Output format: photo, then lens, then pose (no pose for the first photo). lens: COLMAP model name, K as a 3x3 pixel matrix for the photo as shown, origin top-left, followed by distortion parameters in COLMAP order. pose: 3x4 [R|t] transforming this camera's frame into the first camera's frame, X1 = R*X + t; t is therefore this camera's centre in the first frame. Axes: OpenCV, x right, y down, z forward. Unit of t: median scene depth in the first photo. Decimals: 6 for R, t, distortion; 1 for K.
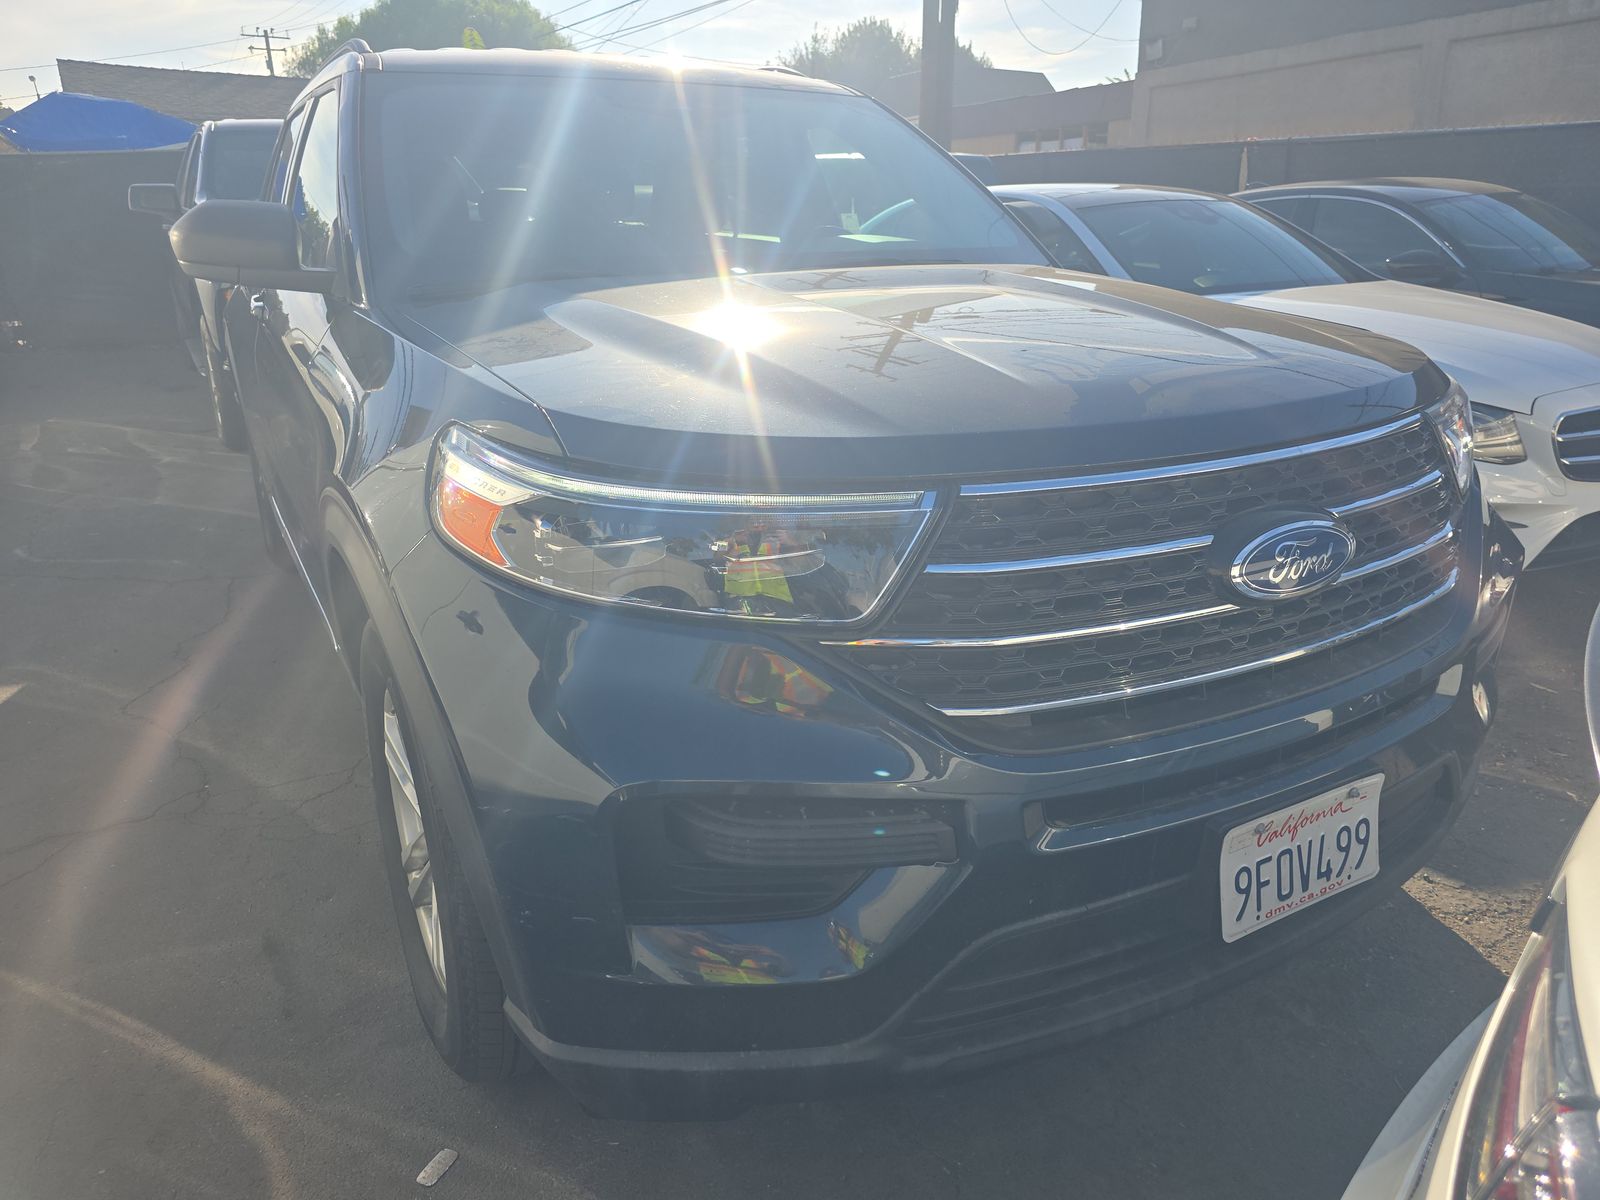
lens RADIAL K [[1085.6, 0, 802.6], [0, 1085.6, 598.1], [0, 0, 1]] dist [0.028598, -0.015482]
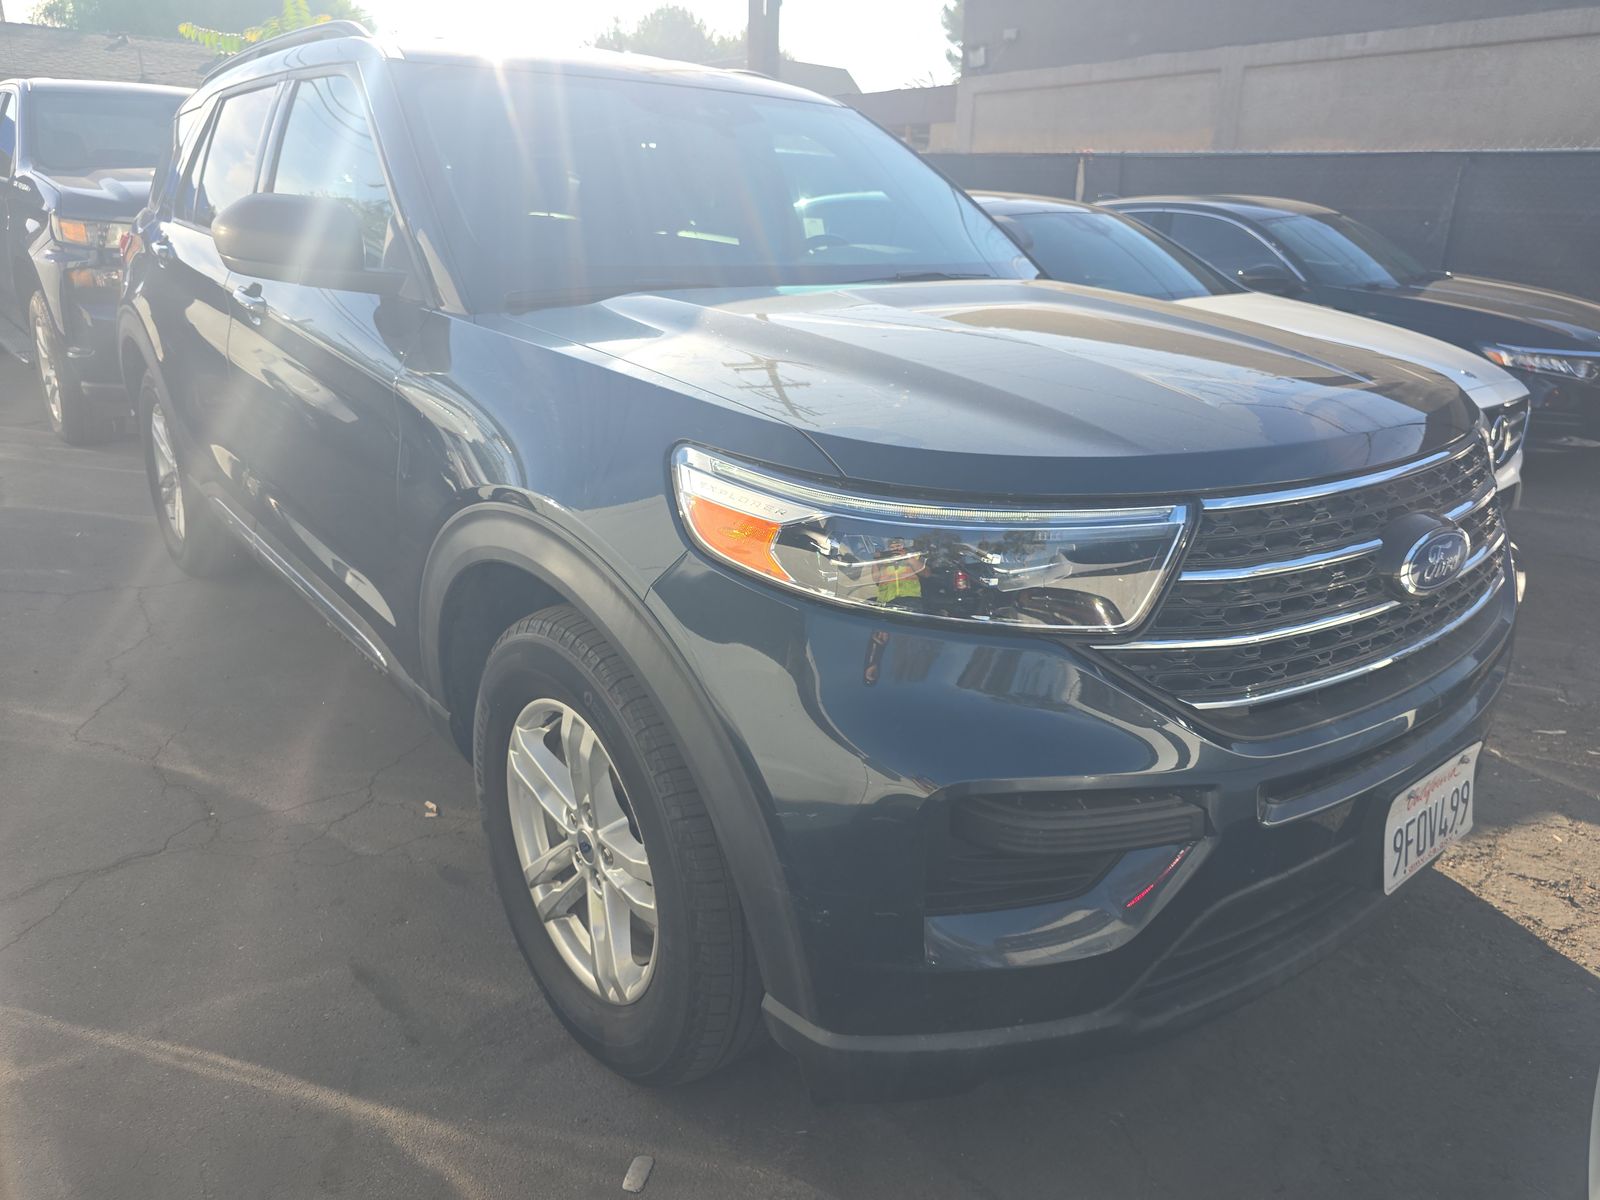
lens RADIAL K [[1085.6, 0, 813.5], [0, 1085.6, 600.2], [0, 0, 1]] dist [0.028598, -0.015482]
pose [[0.984714, -0.025218, 0.172343, -0.374831], [0.023376, 0.999646, 0.012710, -0.021941], [-0.172603, -0.008487, 0.984955, -0.022858]]
